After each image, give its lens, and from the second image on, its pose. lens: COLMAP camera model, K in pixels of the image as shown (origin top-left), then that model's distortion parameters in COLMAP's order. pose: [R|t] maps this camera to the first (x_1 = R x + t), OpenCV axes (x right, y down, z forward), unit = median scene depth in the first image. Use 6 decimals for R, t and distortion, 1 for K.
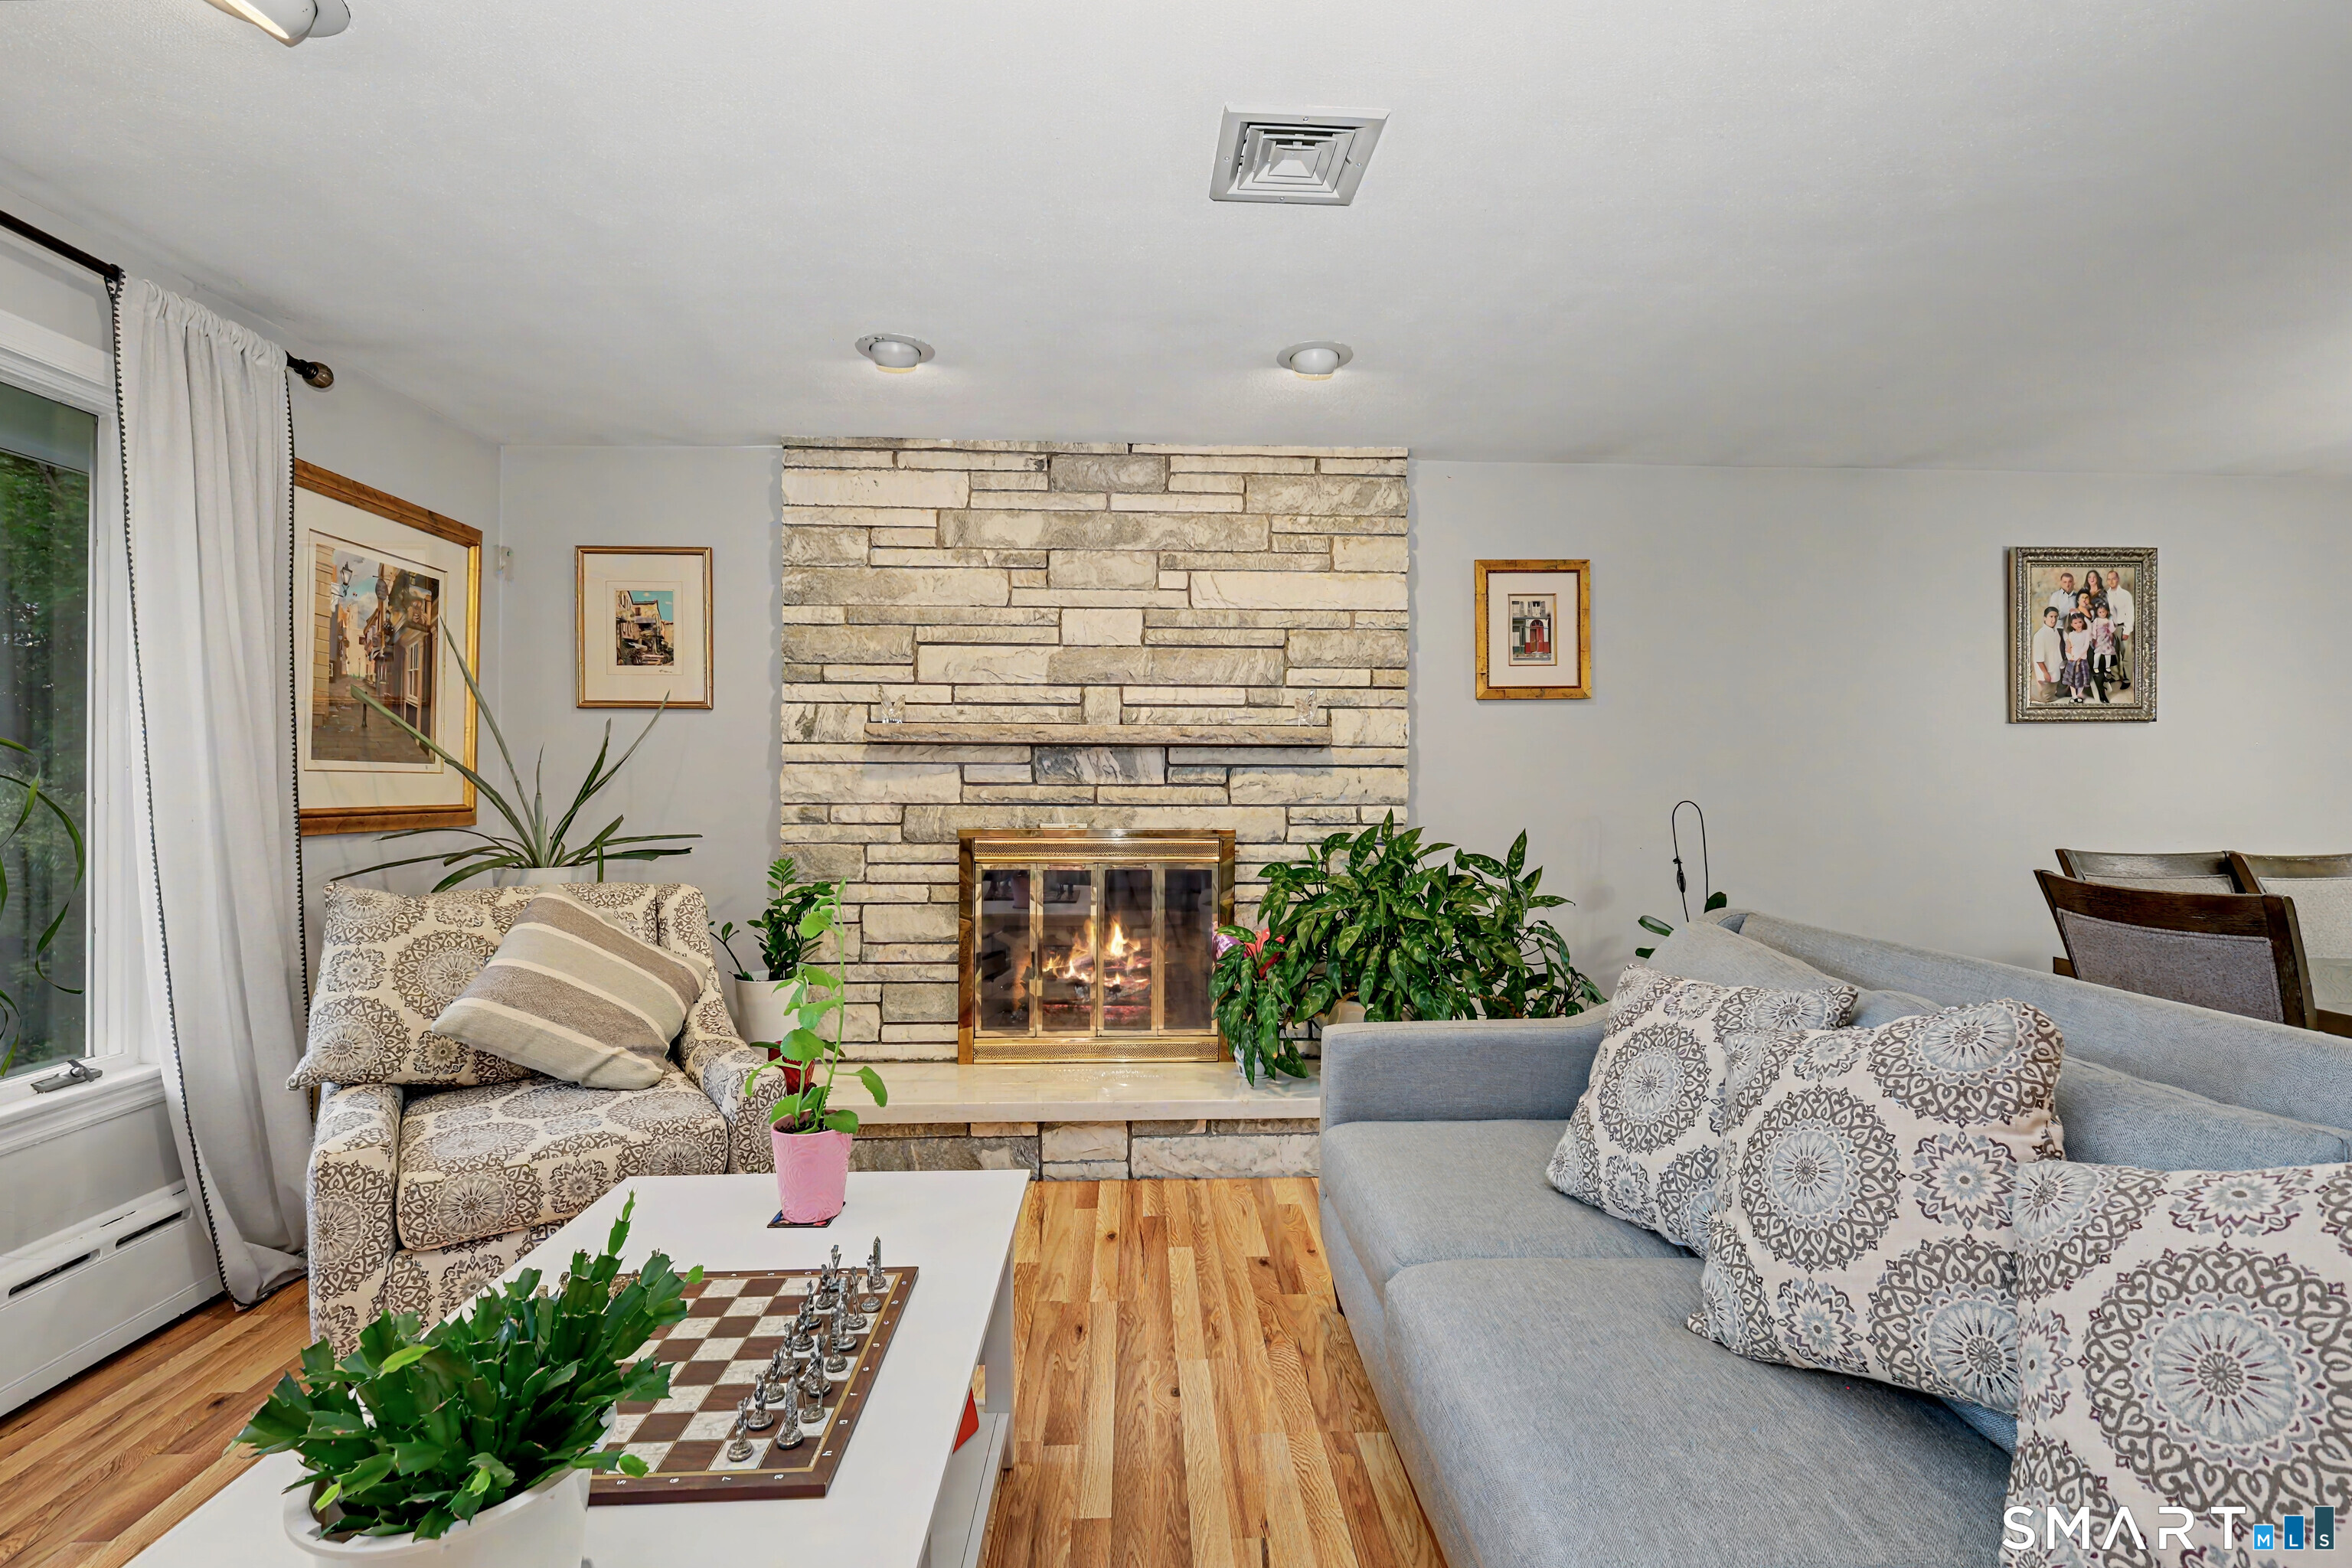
lens RADIAL K [[1032.7, 0, 1180.8], [0, 1032.7, 774.9], [0, 0, 1]] dist [0.000938, -0.000166]
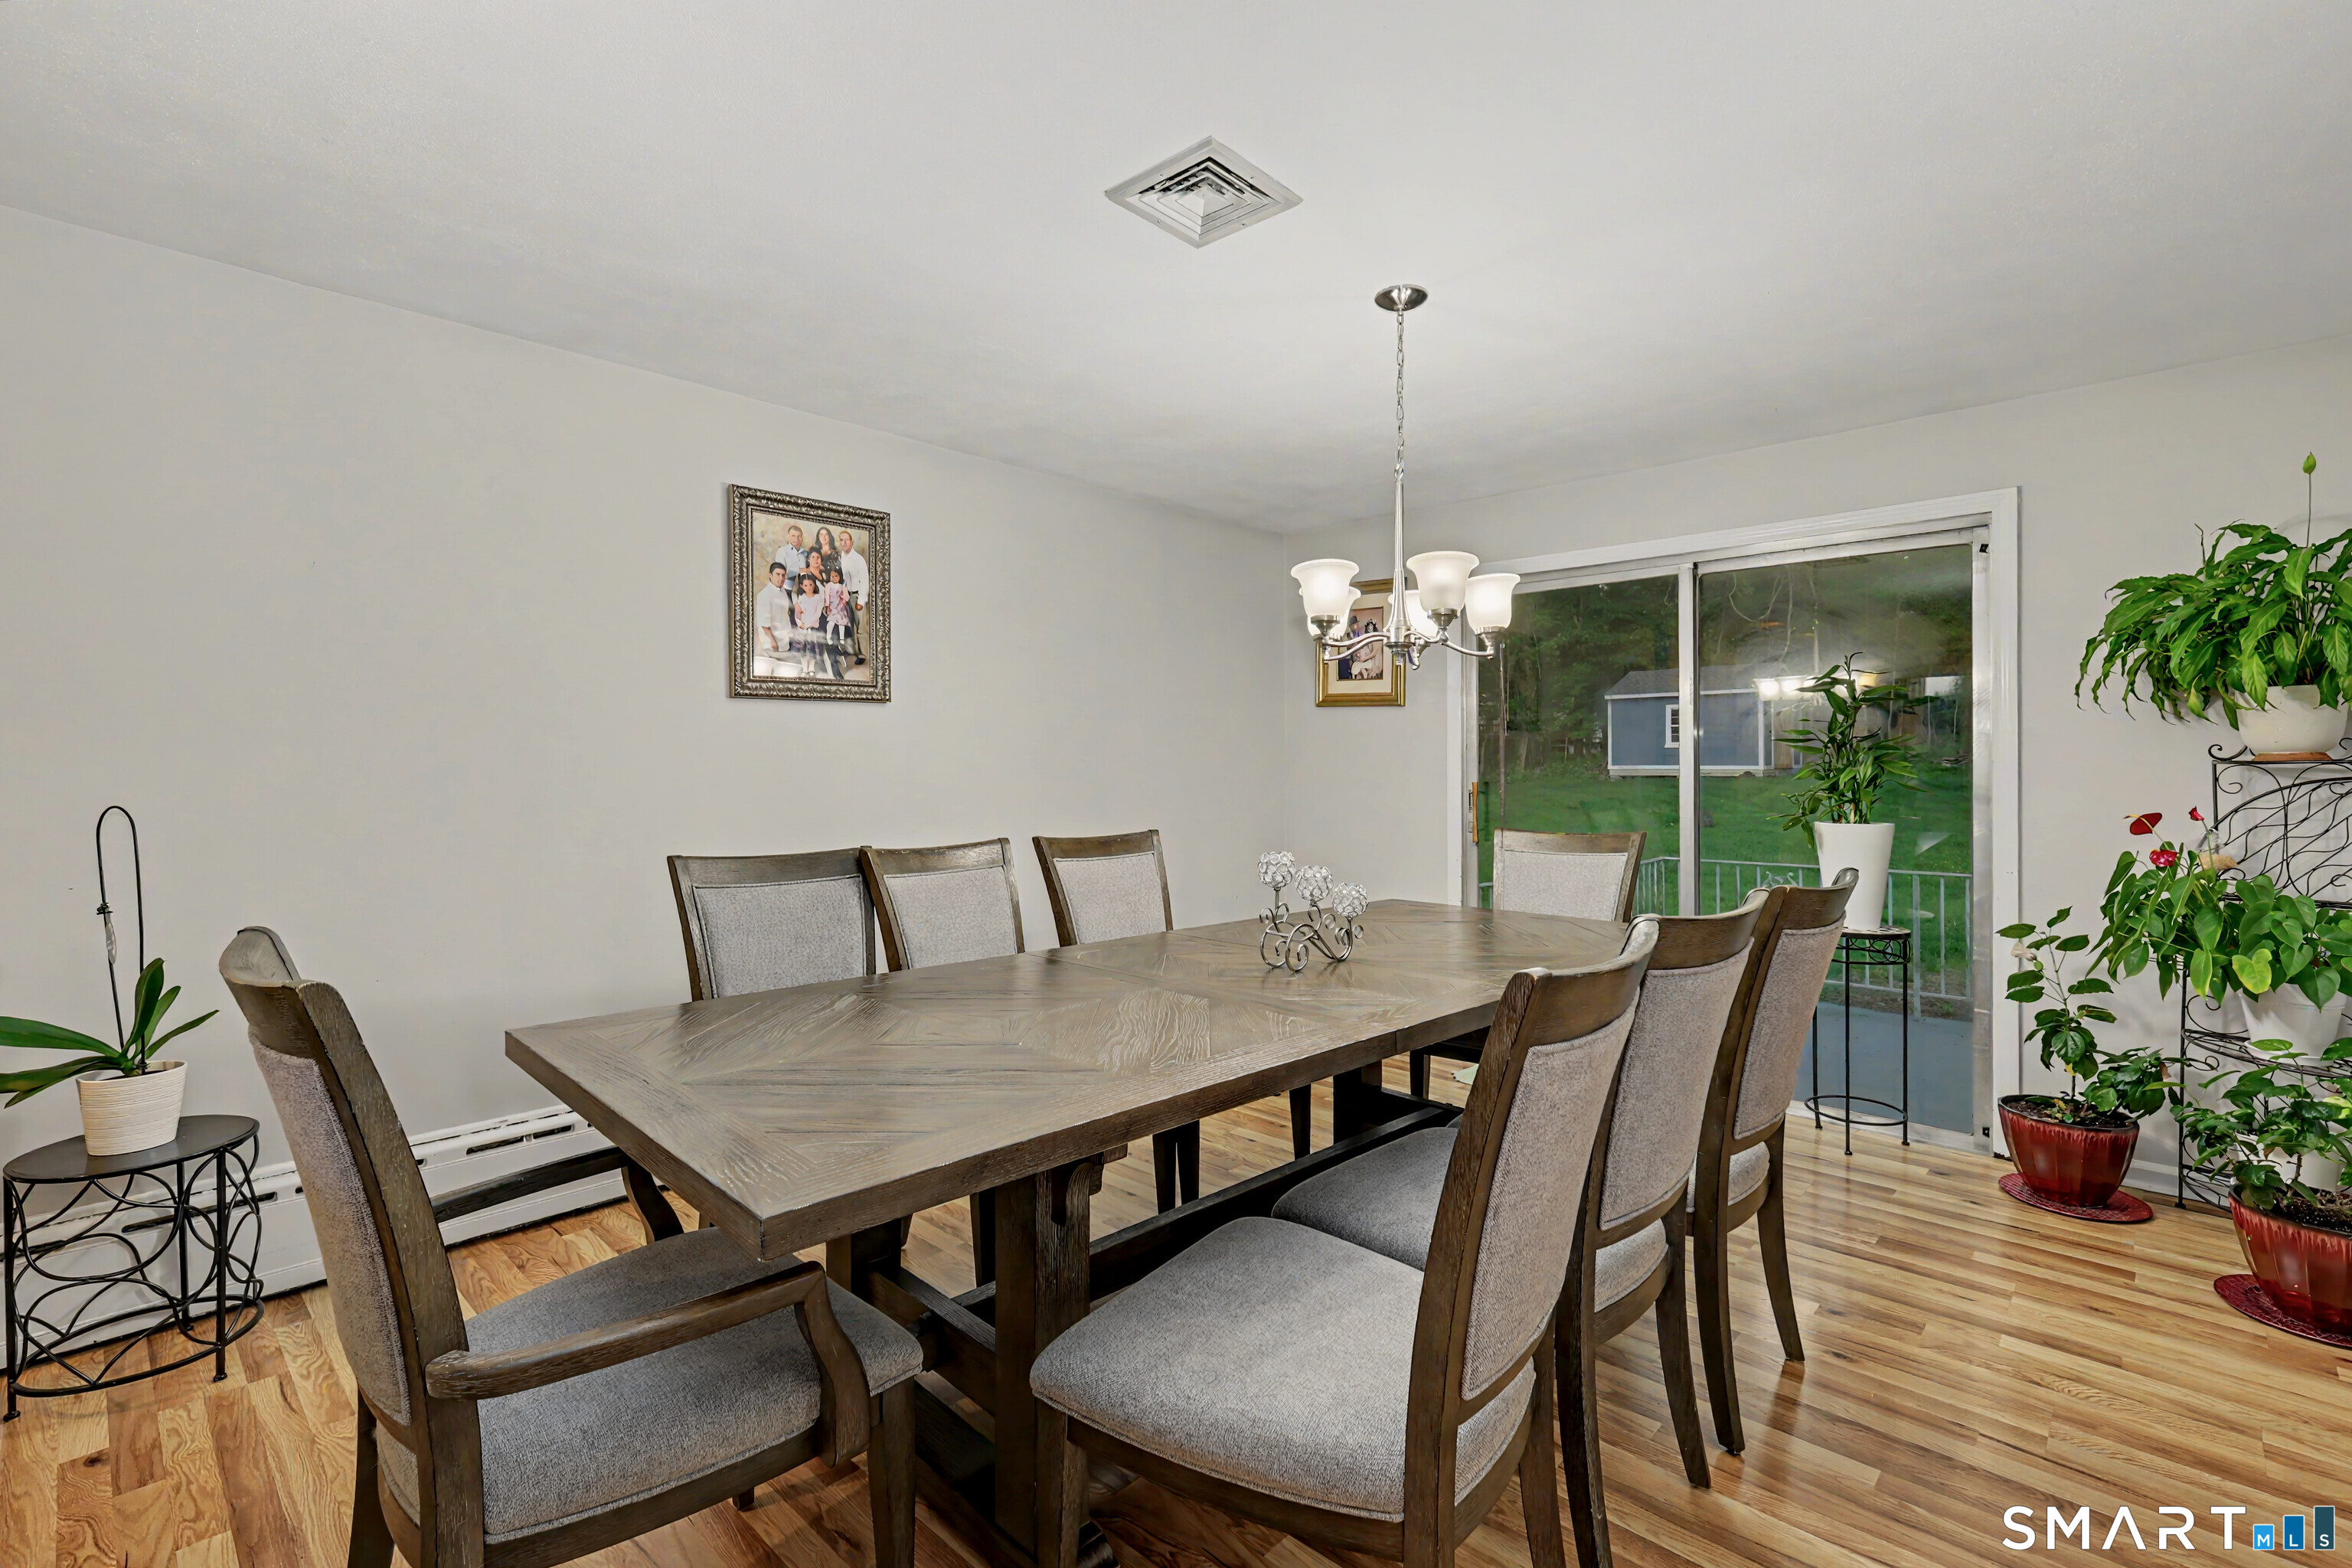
lens RADIAL K [[1048.0, 0, 1167.1], [0, 1048.0, 766.6], [0, 0, 1]] dist [-0.001748, -0.000232]
pose [[0.727161, -0.004322, 0.686453, 0.514640], [0.002284, 0.999990, 0.003877, 0.003255], [-0.686463, -0.001251, 0.727163, 0.160562]]
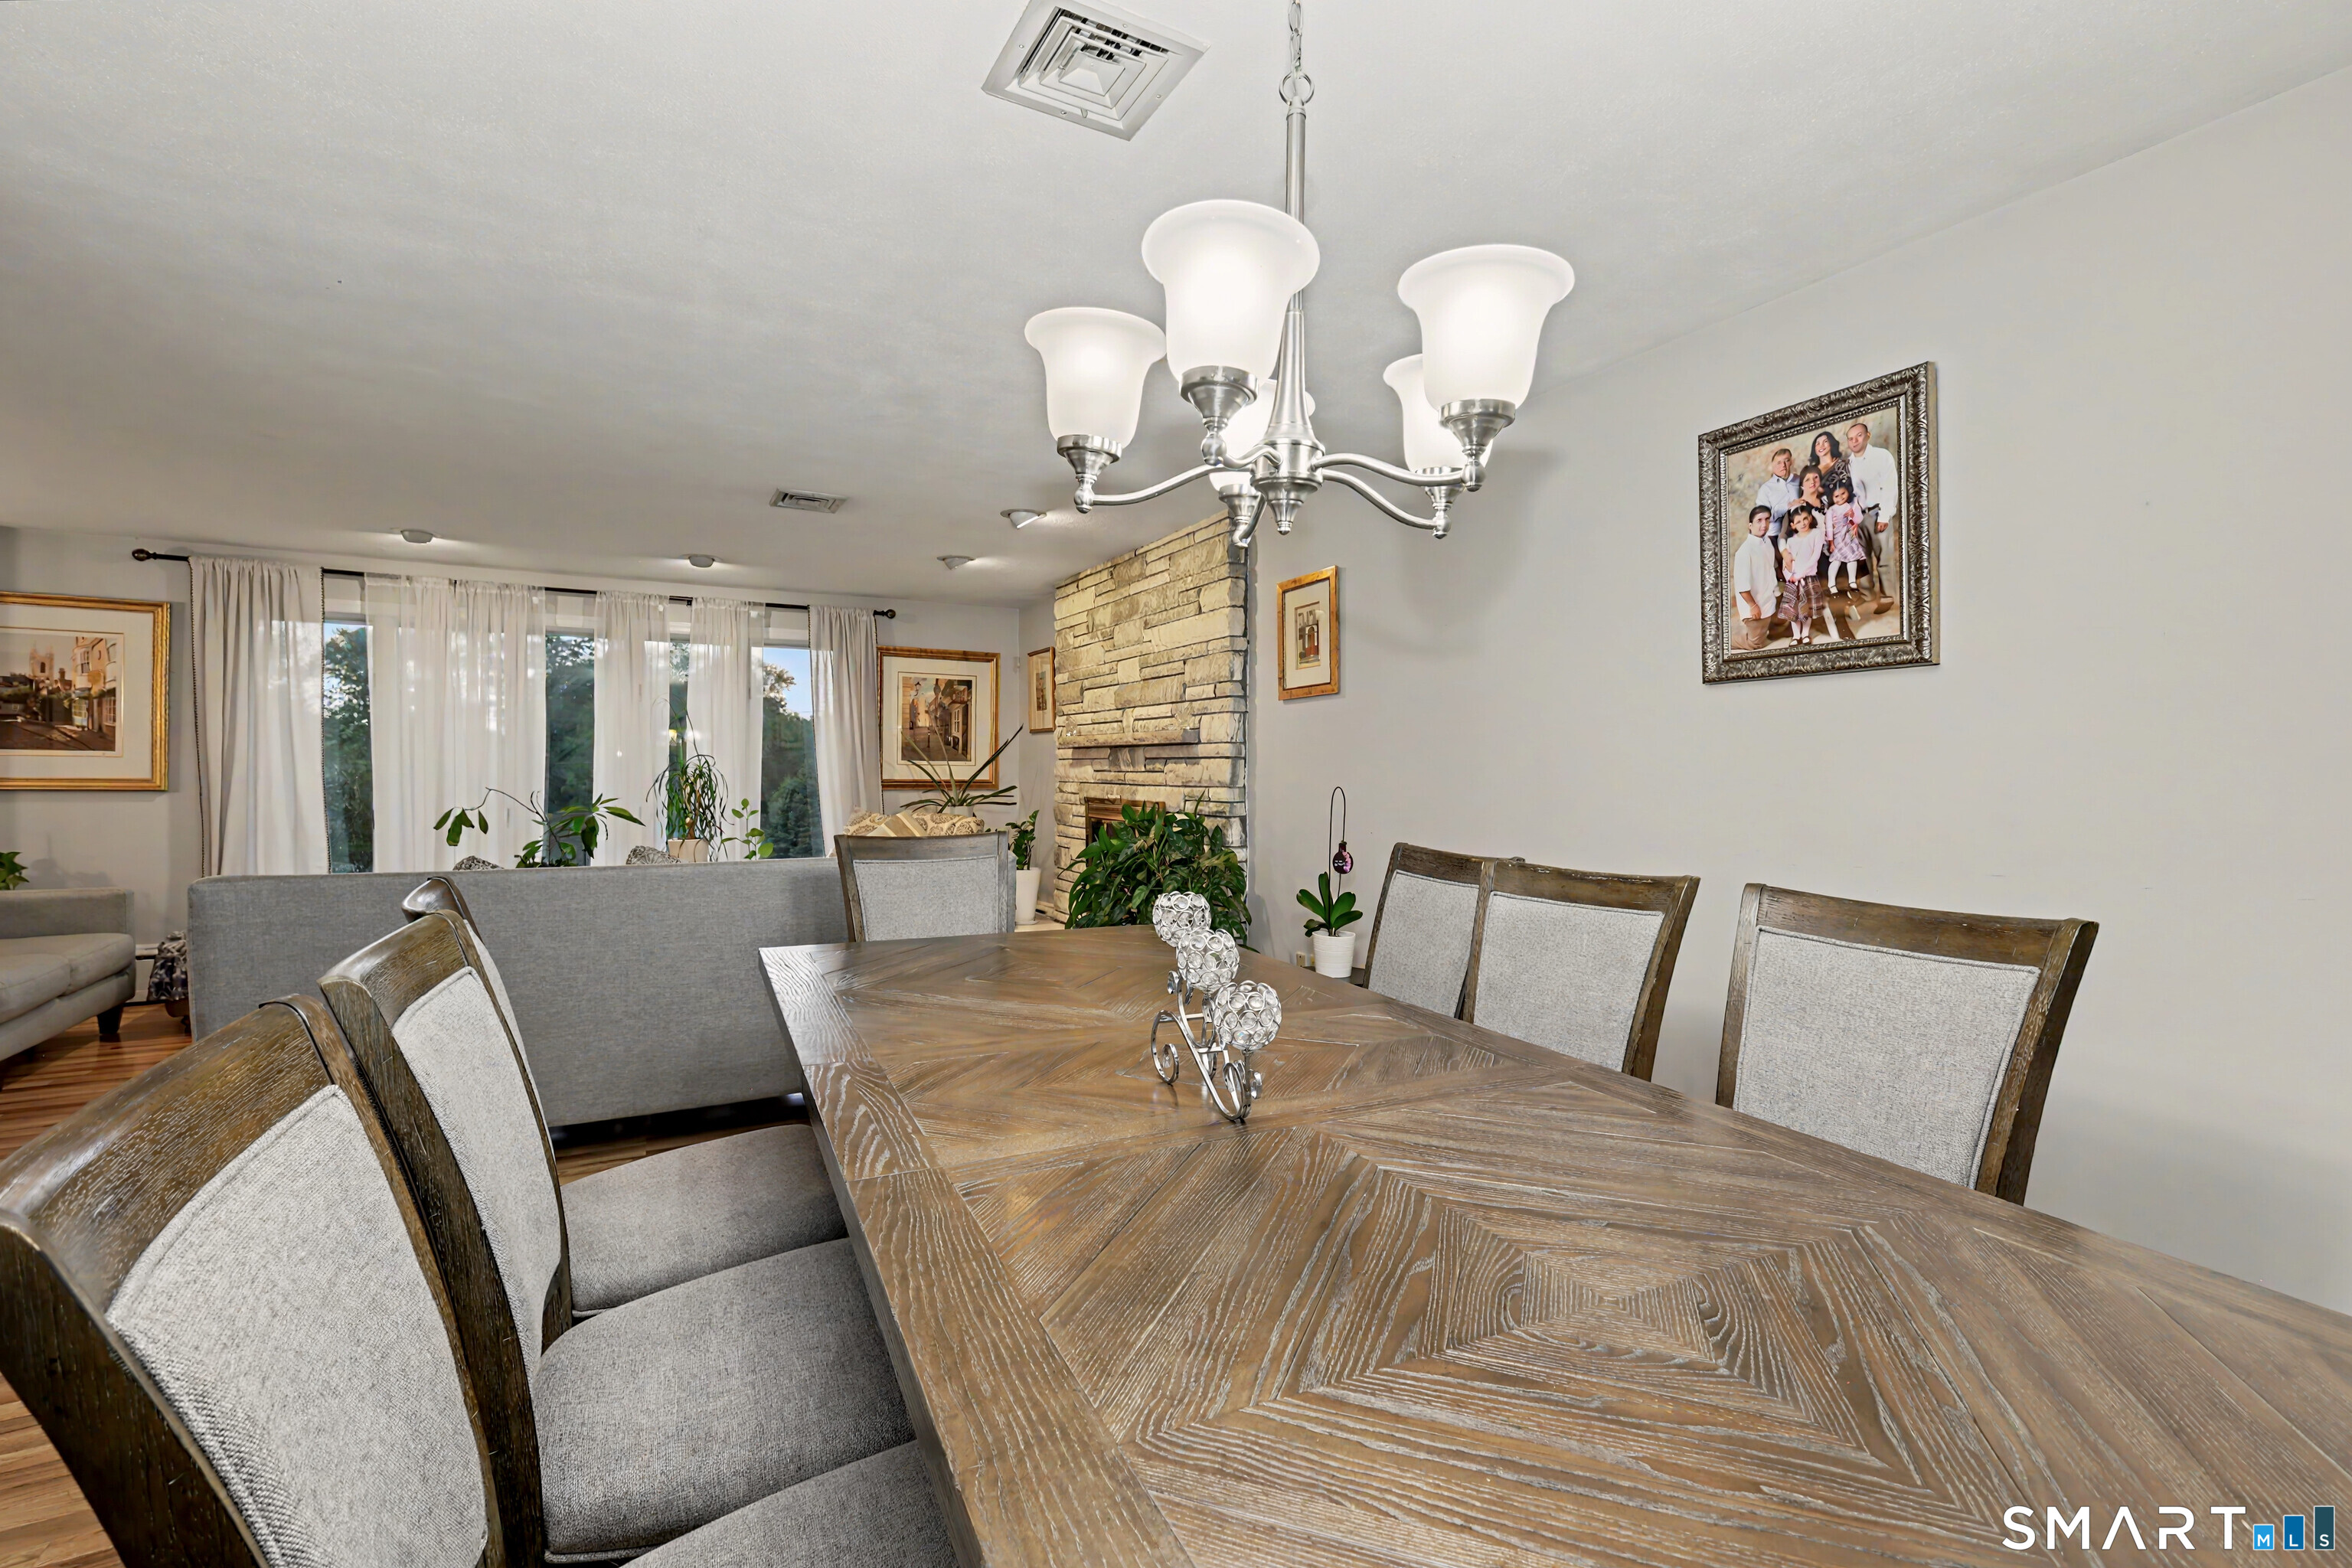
lens RADIAL K [[1032.7, 0, 1180.8], [0, 1032.7, 774.9], [0, 0, 1]] dist [0.000938, -0.000166]
pose [[0.430446, 0.002429, -0.902613, 1.373236], [-0.001233, 0.999997, 0.002103, 0.011256], [0.902616, 0.000208, 0.430447, 0.399745]]
